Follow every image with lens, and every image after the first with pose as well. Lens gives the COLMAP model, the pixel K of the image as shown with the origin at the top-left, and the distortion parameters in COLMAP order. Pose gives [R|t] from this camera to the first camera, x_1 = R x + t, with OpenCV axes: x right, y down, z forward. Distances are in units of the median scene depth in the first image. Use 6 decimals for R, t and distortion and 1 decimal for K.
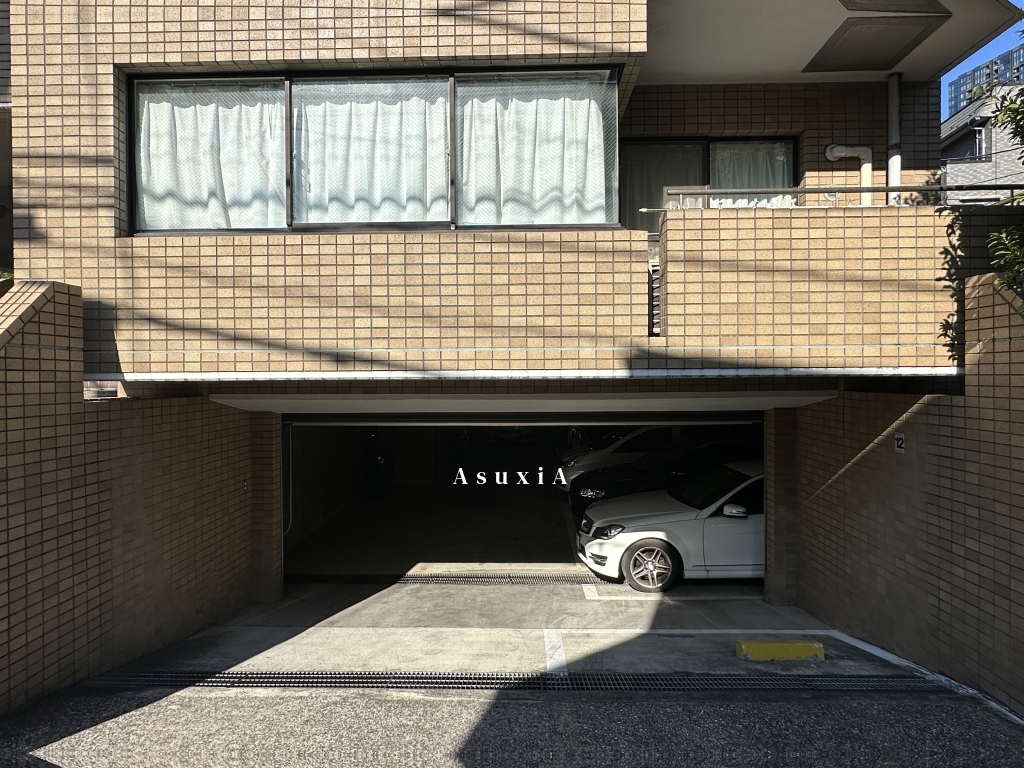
lens RADIAL K [[591.2, 0, 512.3], [0, 591.2, 381.7], [0, 0, 1]] dist [-0.006132, 0.002948]
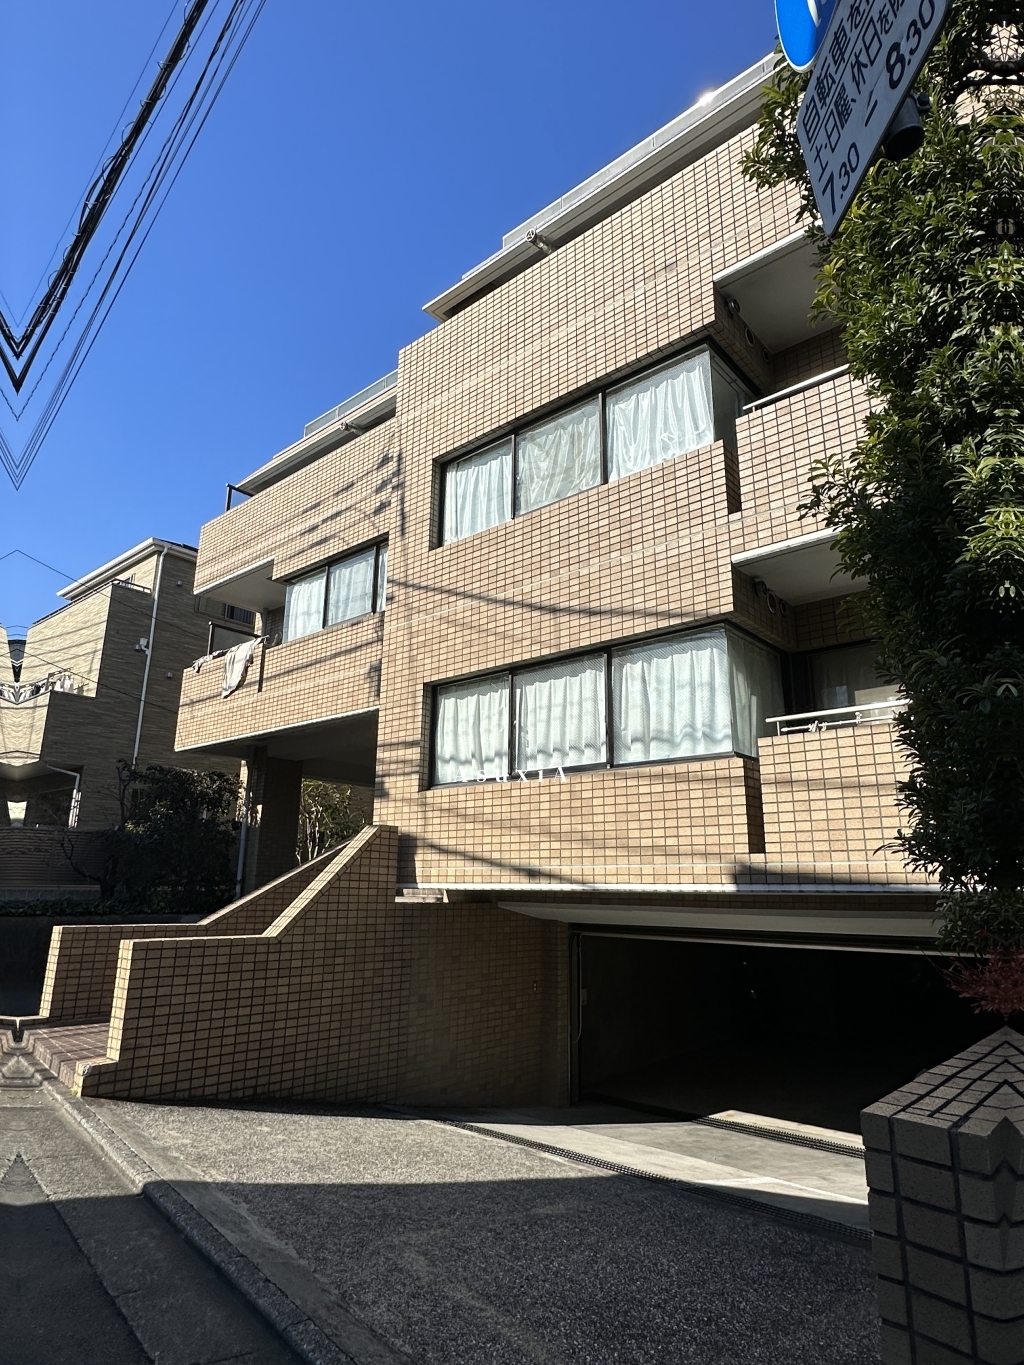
lens RADIAL K [[788.1, 0, 516.1], [0, 788.1, 680.1], [0, 0, 1]] dist [-0.006132, 0.002948]
pose [[0.773302, -0.149110, -0.616255, 0.834642], [-0.021917, 0.965086, -0.261016, 0.004158], [0.633659, 0.215351, 0.743034, -0.428224]]
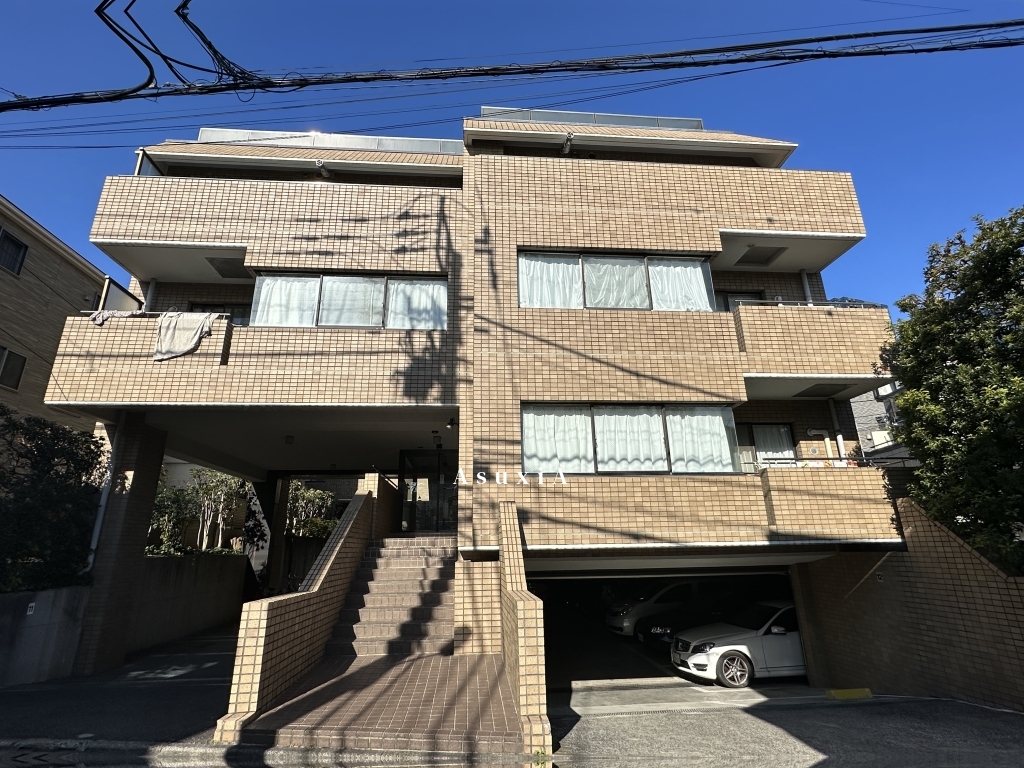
lens RADIAL K [[503.0, 0, 514.2], [0, 503.0, 384.5], [0, 0, 1]] dist [-0.003794, -0.001715]
pose [[0.994140, 0.023722, 0.105467, -0.901959], [0.011582, 0.946638, -0.322091, 0.018459], [-0.107479, 0.321425, 0.940816, -0.805901]]
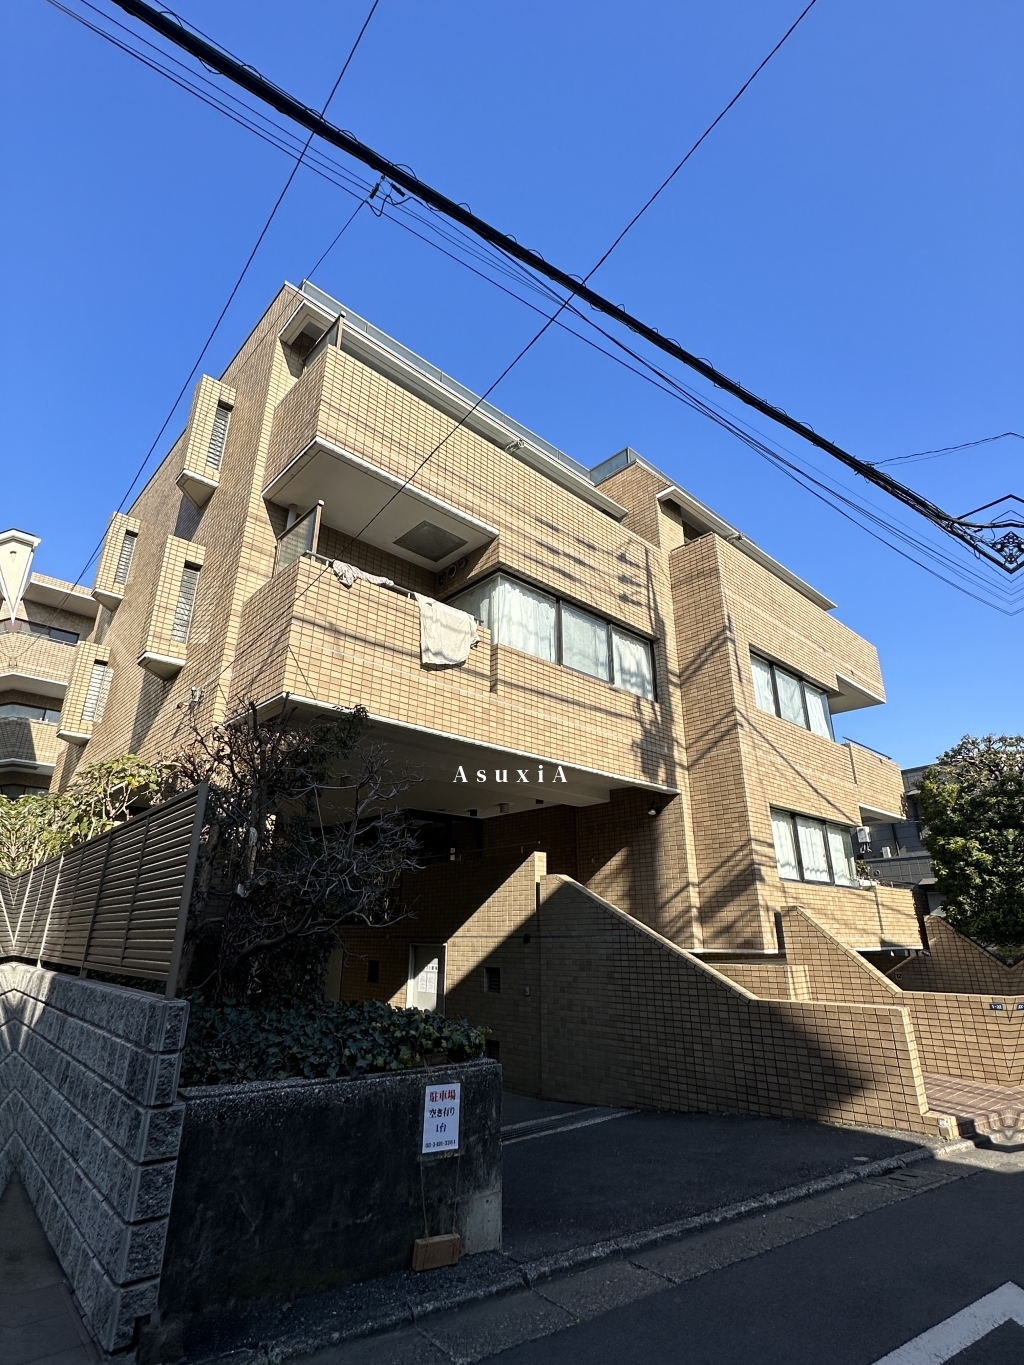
lens RADIAL K [[670.6, 0, 517.7], [0, 670.6, 684.1], [0, 0, 1]] dist [-0.003794, -0.001715]
pose [[0.715718, 0.255245, 0.650075, -3.163240], [0.001186, 0.930375, -0.366608, -0.019553], [-0.698388, 0.263159, 0.665584, -0.160211]]
